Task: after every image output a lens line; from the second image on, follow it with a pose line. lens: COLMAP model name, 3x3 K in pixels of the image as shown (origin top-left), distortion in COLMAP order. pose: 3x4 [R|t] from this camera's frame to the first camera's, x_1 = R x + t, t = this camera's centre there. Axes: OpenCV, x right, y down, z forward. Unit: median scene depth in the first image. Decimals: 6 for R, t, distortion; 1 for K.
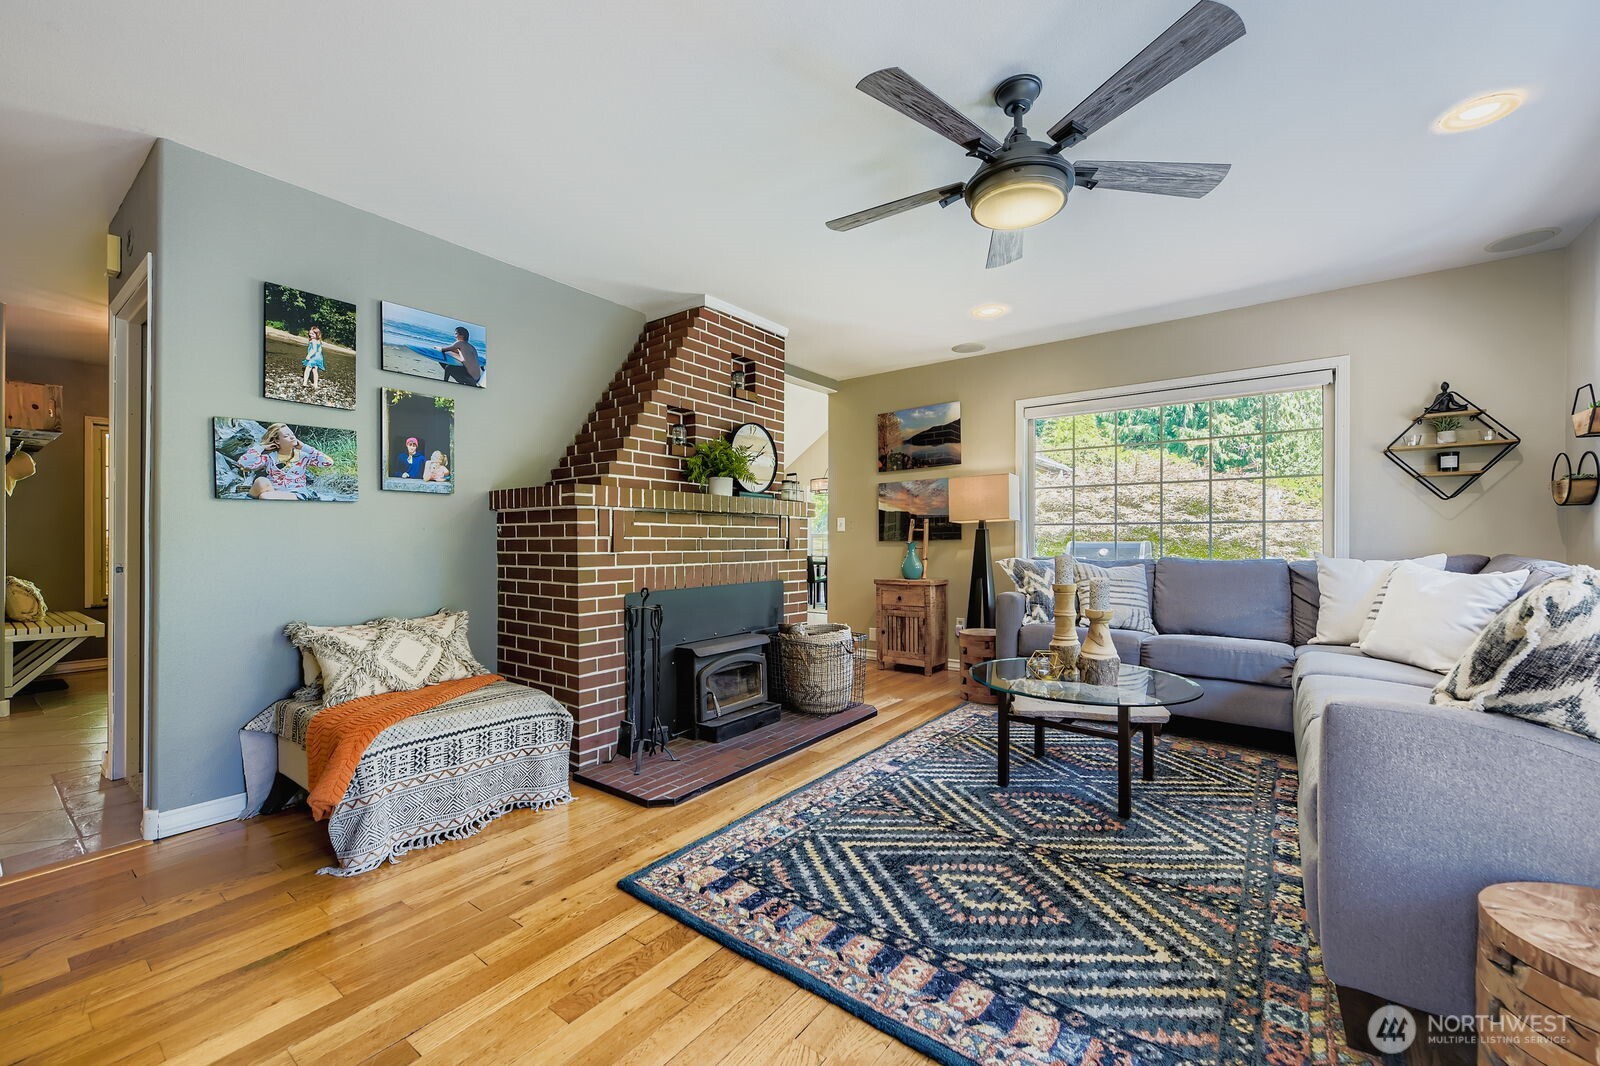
lens RADIAL K [[636.9, 0, 806.2], [0, 636.9, 537.3], [0, 0, 1]] dist [0.013046, -0.000242]
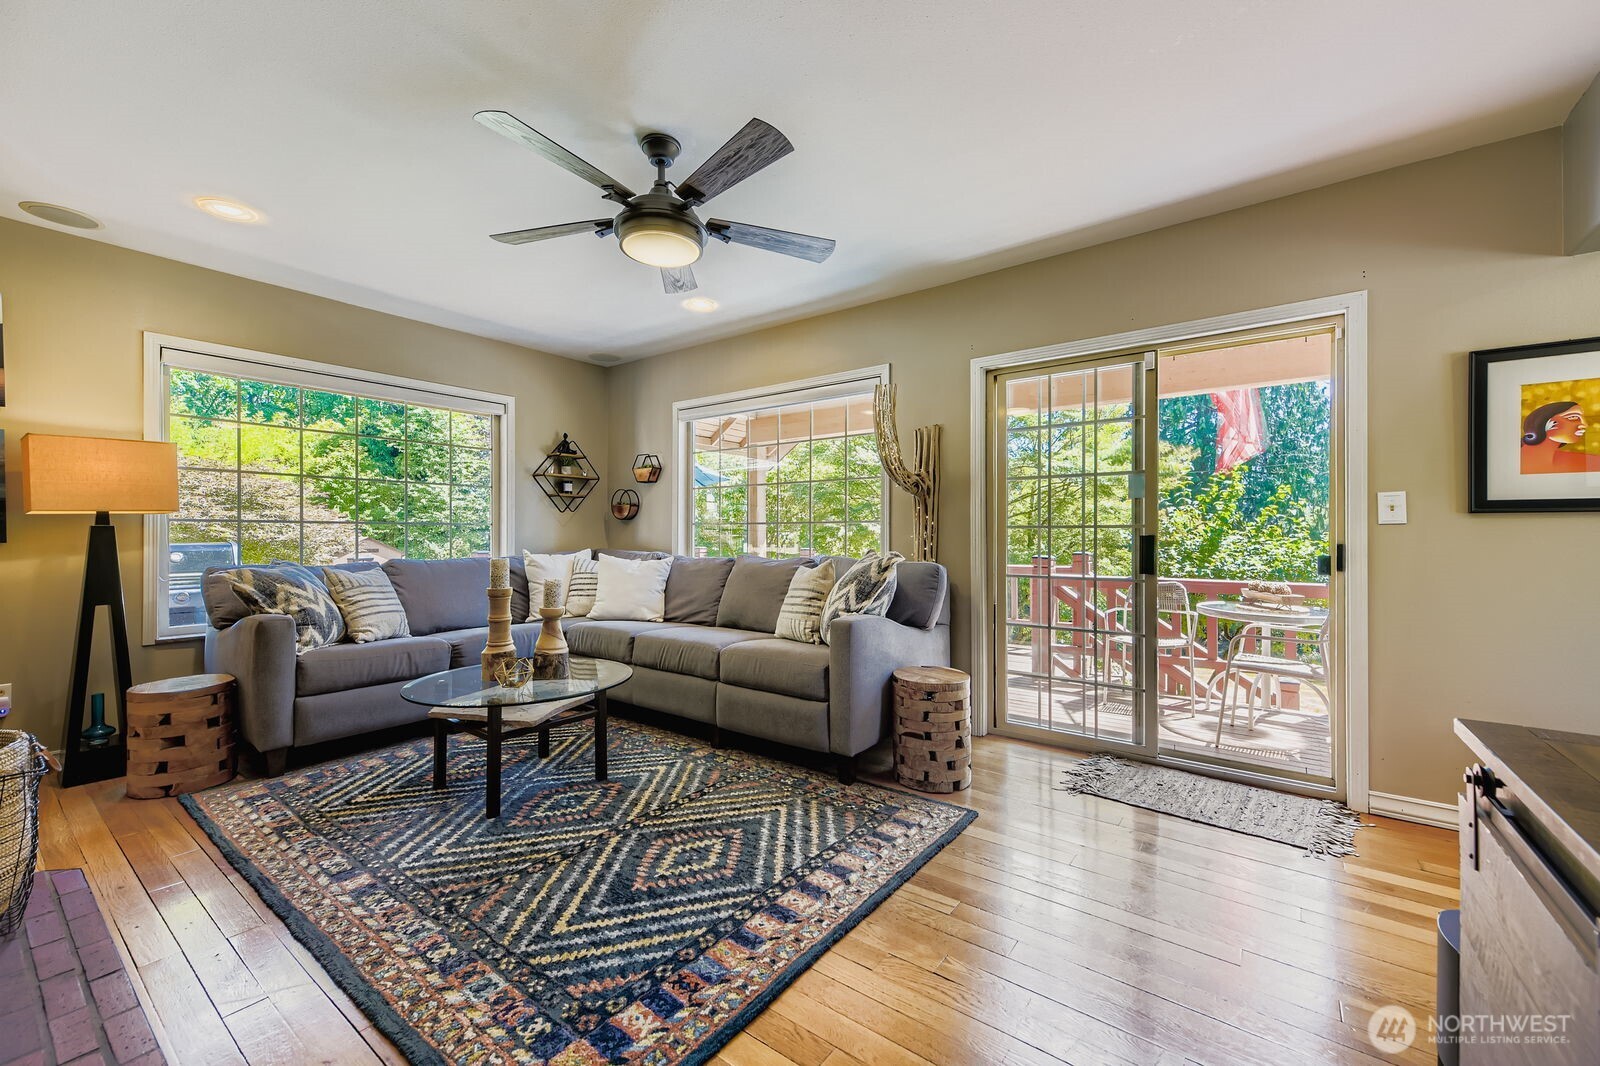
lens RADIAL K [[636.9, 0, 805.2], [0, 636.9, 532.9], [0, 0, 1]] dist [0.013046, -0.000242]
pose [[-0.002325, 0.004220, 0.999988, -0.741345], [-0.003159, 0.999986, -0.004228, -0.010939], [-0.999992, -0.003169, -0.002312, 0.697143]]
